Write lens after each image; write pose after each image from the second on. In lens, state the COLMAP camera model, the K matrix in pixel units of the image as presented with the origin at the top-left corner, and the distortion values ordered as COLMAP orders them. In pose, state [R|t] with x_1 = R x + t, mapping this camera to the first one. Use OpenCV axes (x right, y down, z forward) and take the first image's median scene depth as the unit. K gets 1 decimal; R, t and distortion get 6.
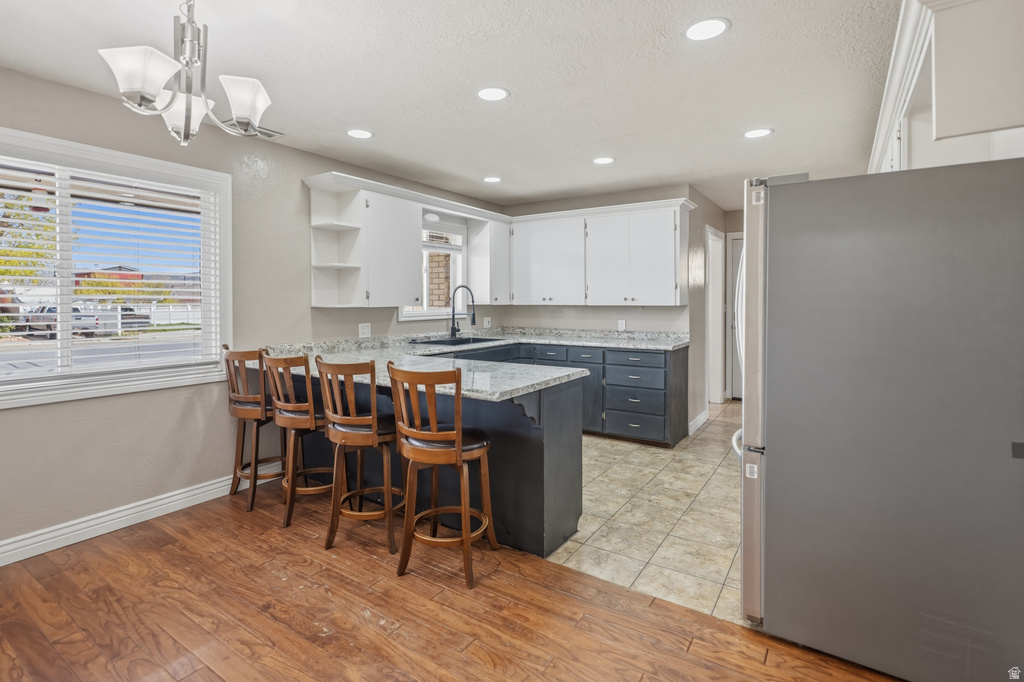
lens RADIAL K [[496.2, 0, 507.9], [0, 496.2, 304.7], [0, 0, 1]] dist [0.000713, 0.001494]
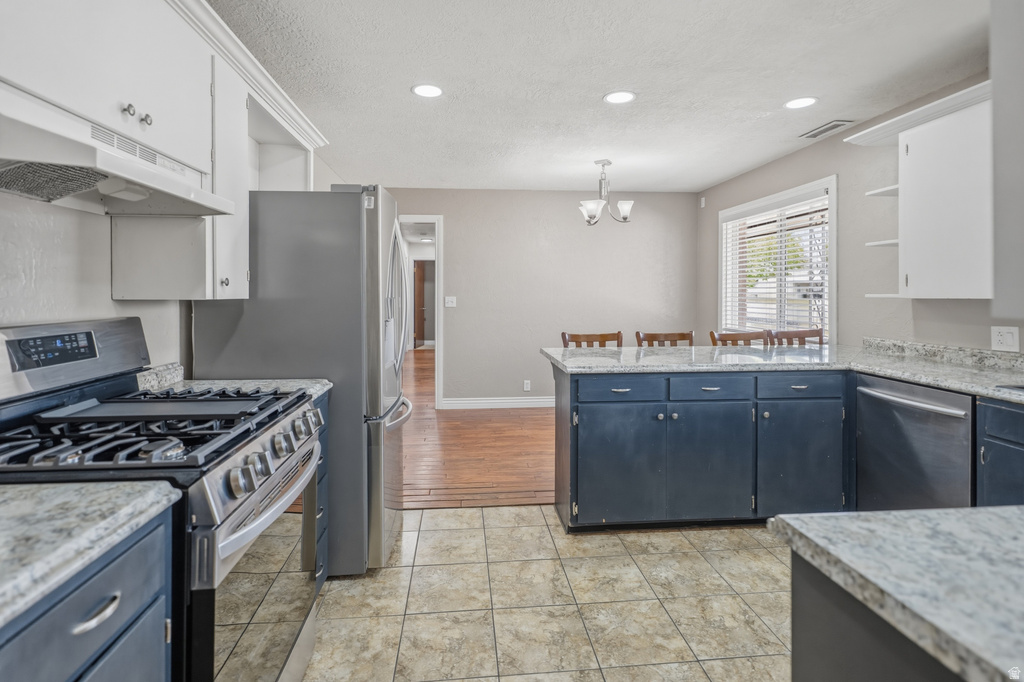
lens RADIAL K [[496.2, 0, 508.9], [0, 496.2, 297.9], [0, 0, 1]] dist [0.000713, 0.001494]
pose [[-0.774036, 0.006412, -0.633109, 0.704876], [-0.002775, 0.999905, 0.013520, -0.003977], [0.633135, 0.012222, -0.773945, 1.421351]]
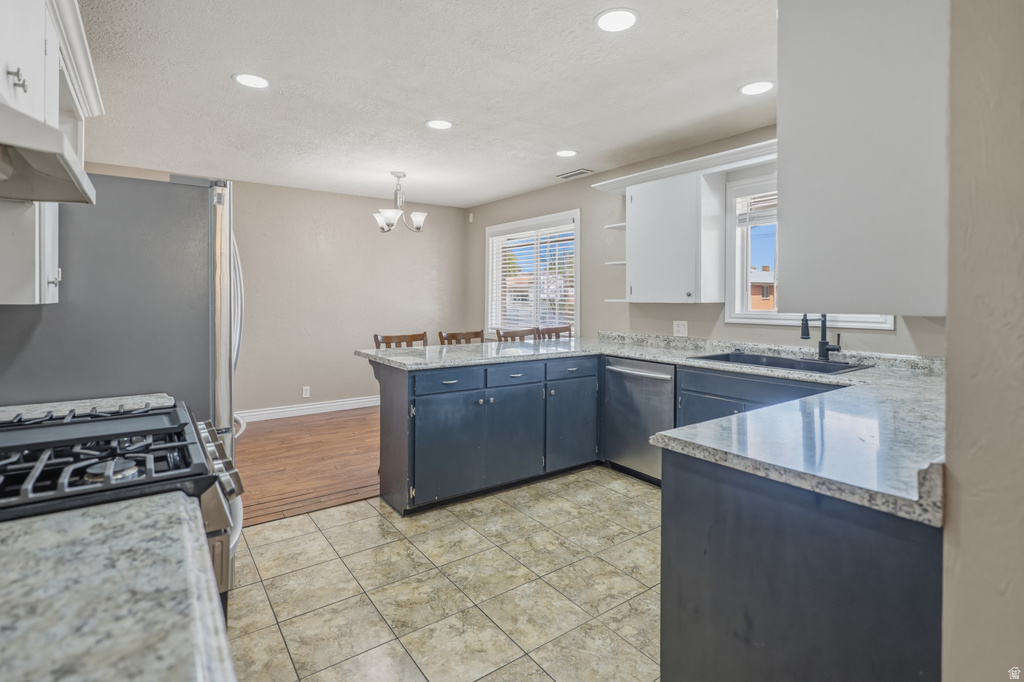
lens RADIAL K [[496.2, 0, 509.2], [0, 496.2, 300.6], [0, 0, 1]] dist [0.000713, 0.001494]
pose [[-0.347981, 0.004652, -0.937490, 0.884976], [-0.012105, 0.999882, 0.009455, -0.006363], [0.937423, 0.014638, -0.347884, 1.340303]]
